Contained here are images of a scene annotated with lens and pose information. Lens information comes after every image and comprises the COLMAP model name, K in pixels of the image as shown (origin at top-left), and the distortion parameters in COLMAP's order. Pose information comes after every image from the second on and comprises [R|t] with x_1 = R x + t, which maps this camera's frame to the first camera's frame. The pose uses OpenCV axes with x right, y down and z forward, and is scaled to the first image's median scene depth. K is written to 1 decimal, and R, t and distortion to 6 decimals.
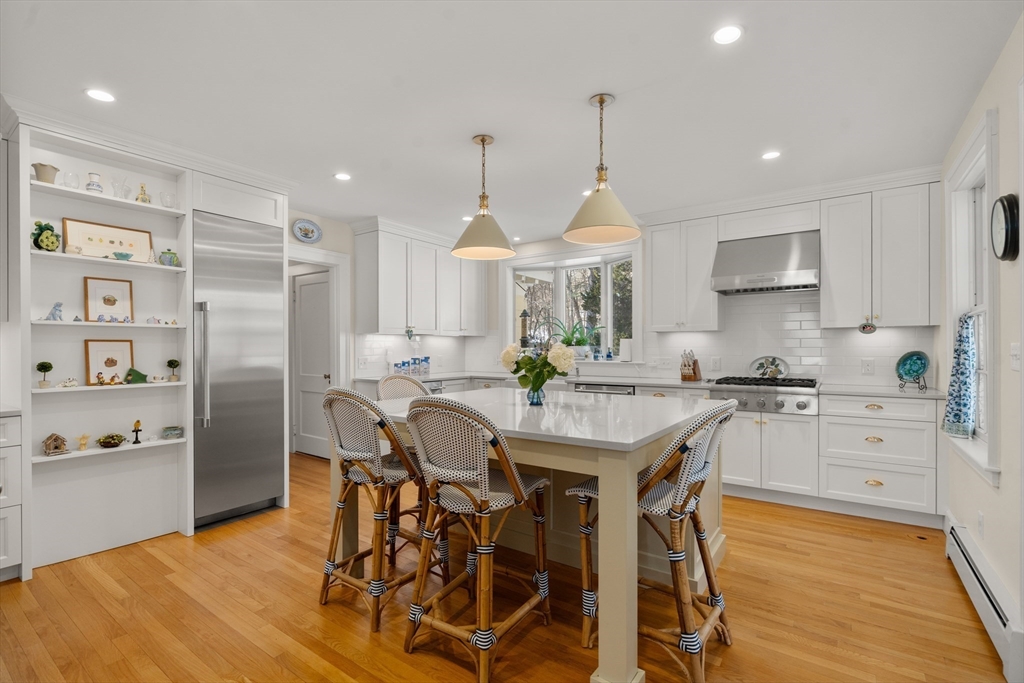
lens RADIAL K [[466.3, 0, 513.7], [0, 466.3, 346.7], [0, 0, 1]] dist [-0.001740, -0.000239]
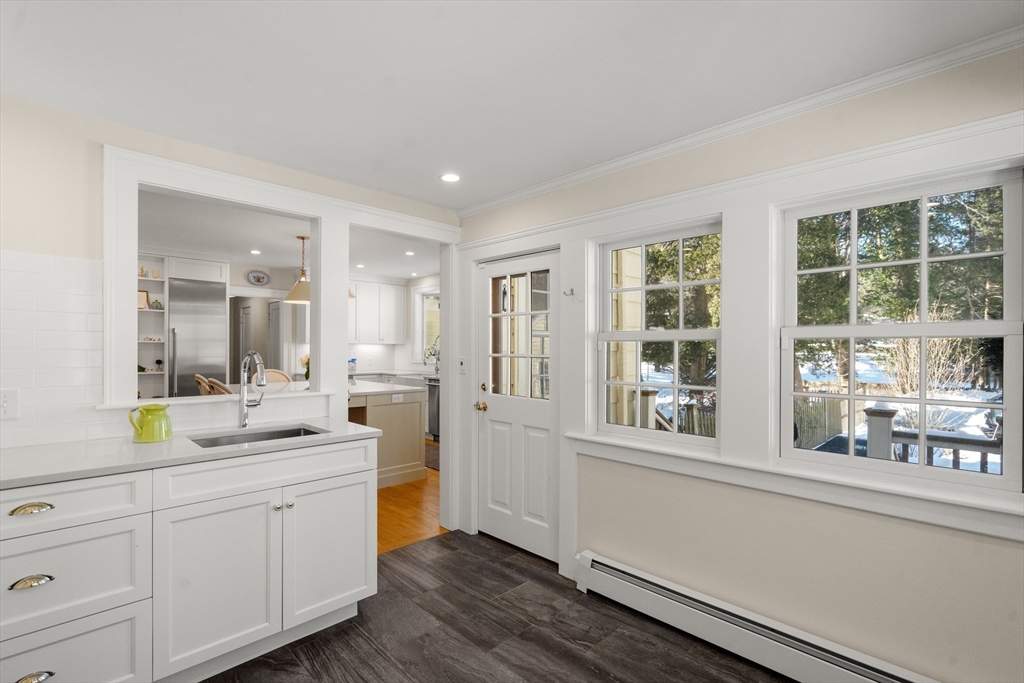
lens RADIAL K [[466.3, 0, 510.1], [0, 466.3, 343.6], [0, 0, 1]] dist [-0.001740, -0.000239]
pose [[0.984707, 0.005061, -0.174146, 0.930863], [-0.006257, 0.999960, -0.006322, -0.033544], [0.174107, 0.007315, 0.984700, -0.552664]]
